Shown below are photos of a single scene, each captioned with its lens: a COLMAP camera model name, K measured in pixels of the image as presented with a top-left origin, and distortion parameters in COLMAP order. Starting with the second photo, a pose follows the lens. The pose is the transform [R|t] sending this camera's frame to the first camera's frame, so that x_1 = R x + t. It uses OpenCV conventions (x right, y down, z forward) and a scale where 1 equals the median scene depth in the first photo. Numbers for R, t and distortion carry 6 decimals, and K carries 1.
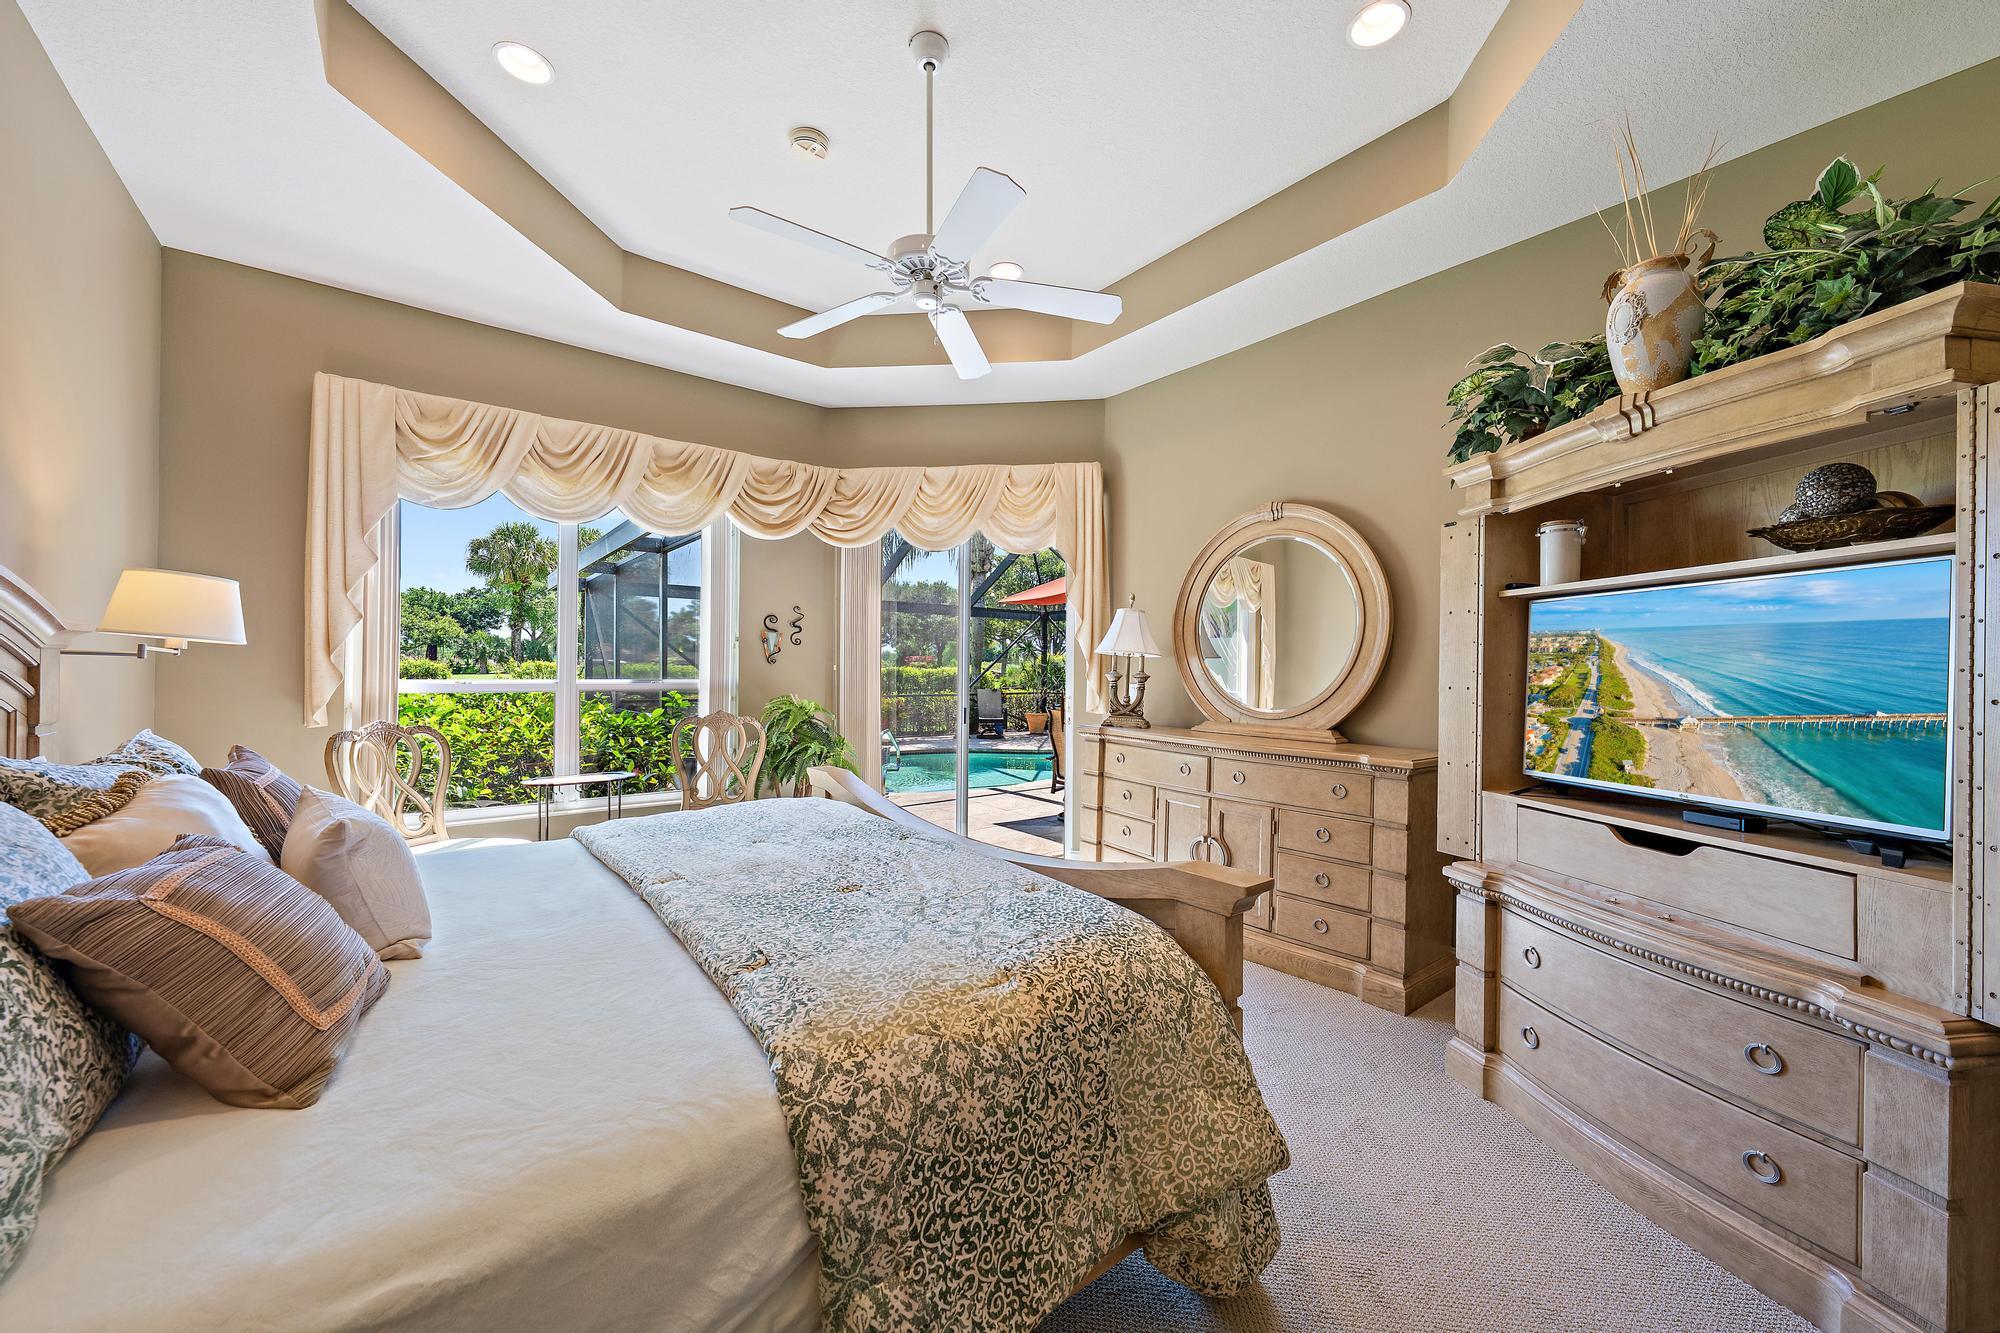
lens RADIAL K [[741.4, 0, 1002.6], [0, 741.4, 670.4], [0, 0, 1]] dist [-0.002385, -0.000156]
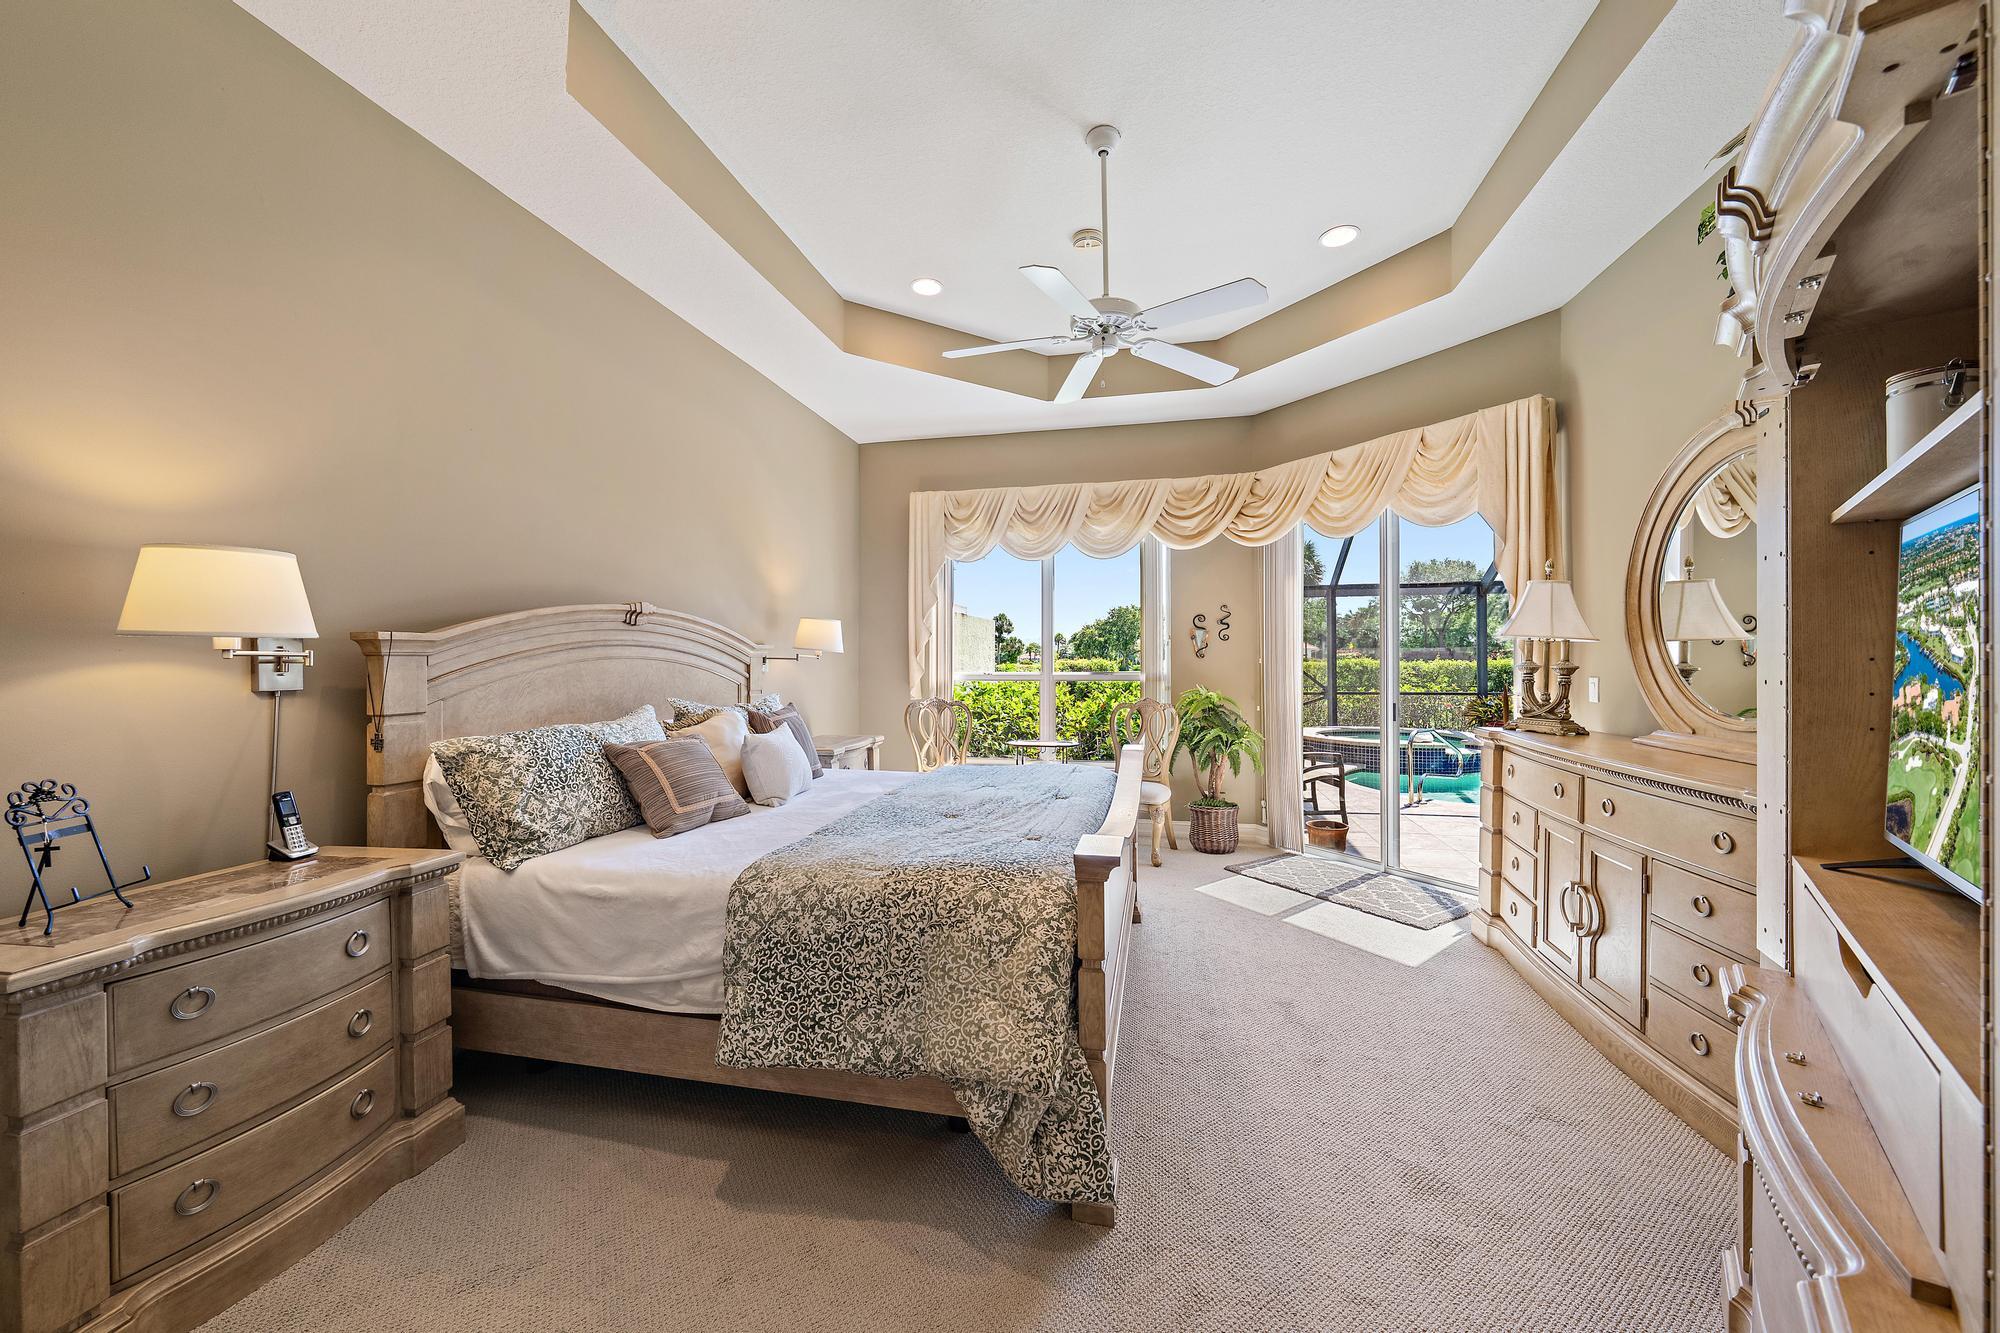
lens RADIAL K [[719.5, 0, 992.9], [0, 719.5, 660.0], [0, 0, 1]] dist [0.001801, 0.000078]
pose [[0.627190, -0.013891, -0.778743, 0.481885], [0.007850, 0.999903, -0.011514, 0.005533], [0.778827, 0.001108, 0.627238, 0.099502]]
